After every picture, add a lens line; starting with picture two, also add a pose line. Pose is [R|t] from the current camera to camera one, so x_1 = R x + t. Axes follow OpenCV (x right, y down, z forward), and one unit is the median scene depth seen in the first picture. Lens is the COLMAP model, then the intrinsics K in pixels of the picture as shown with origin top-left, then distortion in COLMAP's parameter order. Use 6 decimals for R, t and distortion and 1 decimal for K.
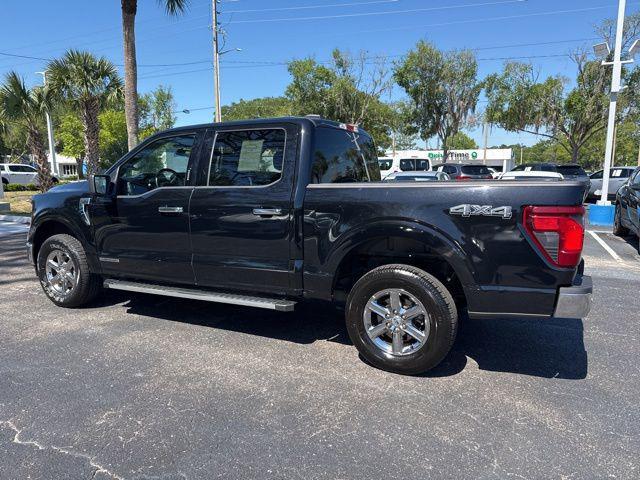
lens RADIAL K [[450.3, 0, 325.4], [0, 450.3, 266.8], [0, 0, 1]] dist [0.043152, -0.055884]
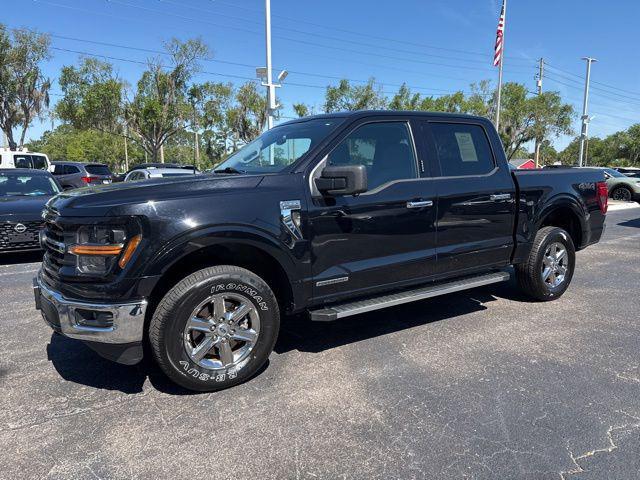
lens RADIAL K [[467.2, 0, 331.8], [0, 467.2, 239.0], [0, 0, 1]] dist [0.035362, -0.043448]
pose [[0.489346, -0.117601, 0.864124, -0.213449], [0.179366, 0.983254, 0.032240, -0.019566], [-0.853445, 0.139218, 0.502245, 0.118920]]
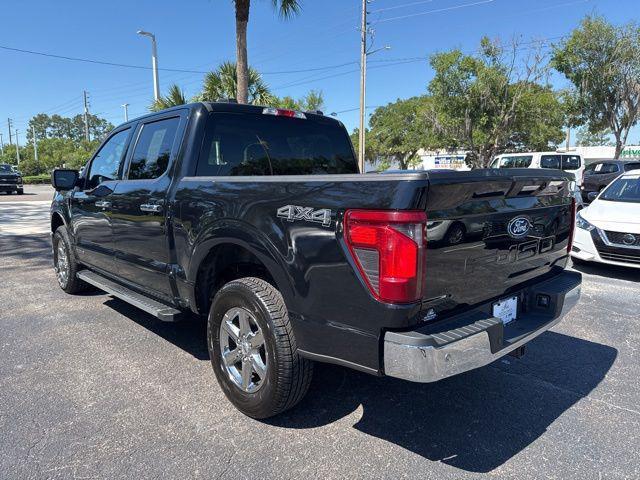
lens RADIAL K [[450.3, 0, 325.4], [0, 450.3, 266.8], [0, 0, 1]] dist [0.043152, -0.055884]
pose [[0.934044, 0.072690, -0.349682, 0.080670], [-0.073097, 0.997252, 0.012052, -0.006430], [0.349597, 0.014304, 0.936791, 0.041986]]
